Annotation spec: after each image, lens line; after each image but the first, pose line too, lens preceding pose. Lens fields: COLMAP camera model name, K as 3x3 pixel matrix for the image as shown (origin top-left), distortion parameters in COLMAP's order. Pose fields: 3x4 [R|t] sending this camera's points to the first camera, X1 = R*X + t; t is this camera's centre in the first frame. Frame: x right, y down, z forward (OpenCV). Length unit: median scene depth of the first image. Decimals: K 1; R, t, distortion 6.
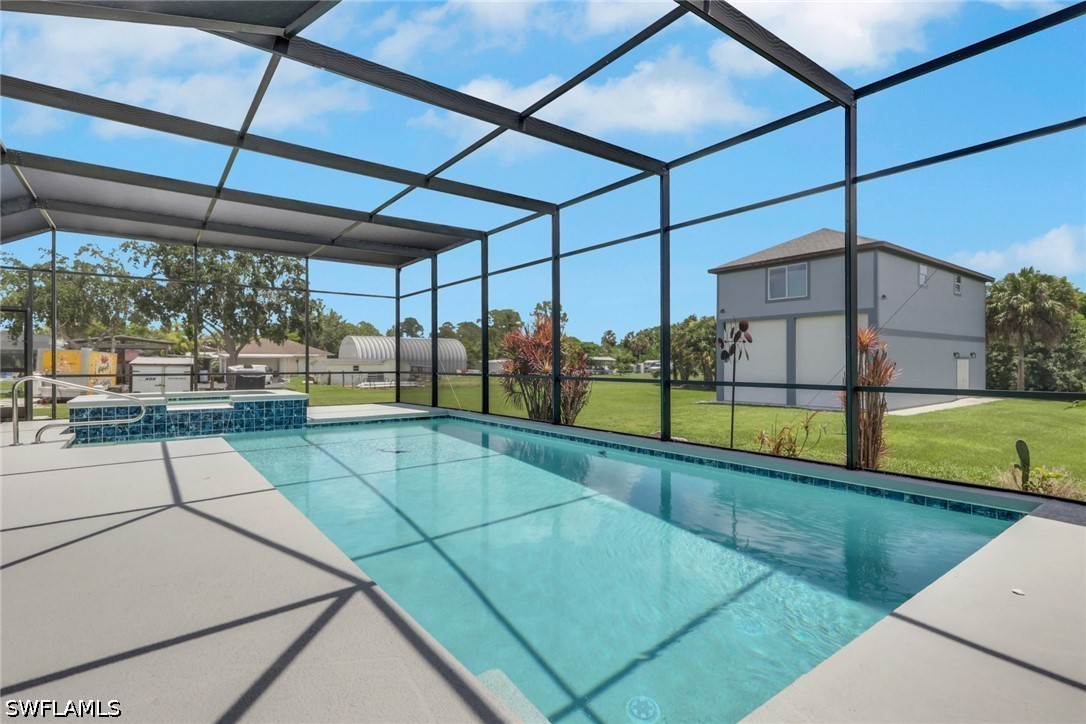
lens RADIAL K [[525.3, 0, 539.8], [0, 525.3, 364.2], [0, 0, 1]] dist [-0.000524, 0.000686]
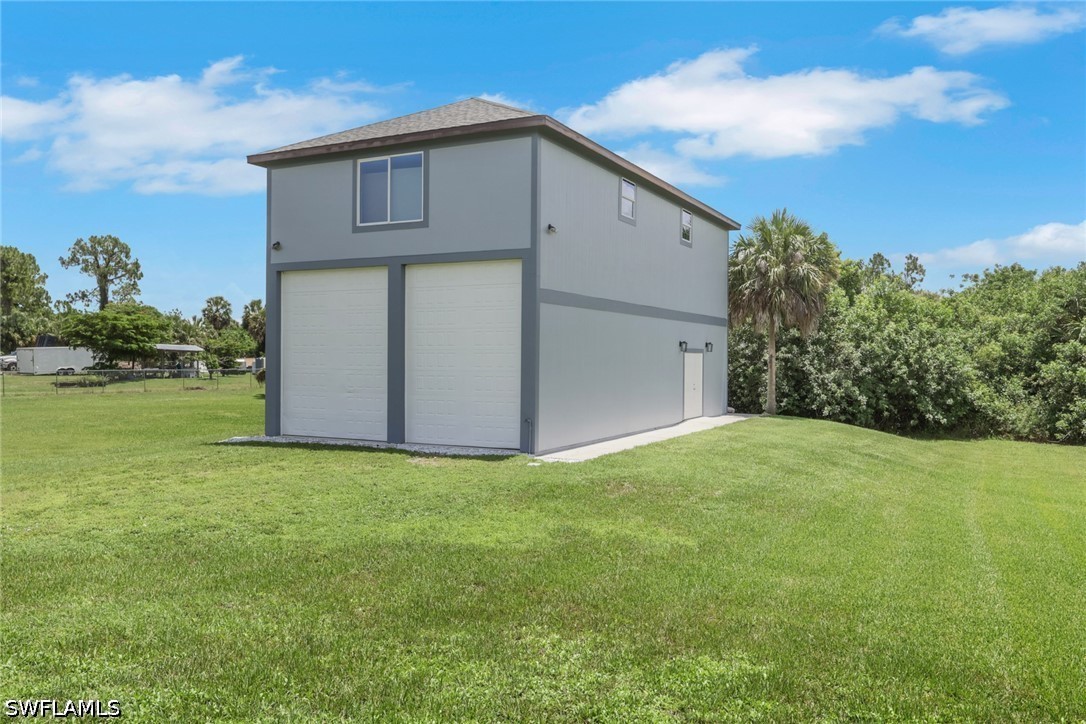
lens RADIAL K [[891.9, 0, 540.0], [0, 891.9, 362.0], [0, 0, 1]] dist [-0.003198, -0.001630]
pose [[0.893096, 0.005827, 0.449829, 0.179846], [-0.007303, 0.999972, 0.001546, 0.000262], [-0.449807, -0.004666, 0.893113, 0.160325]]
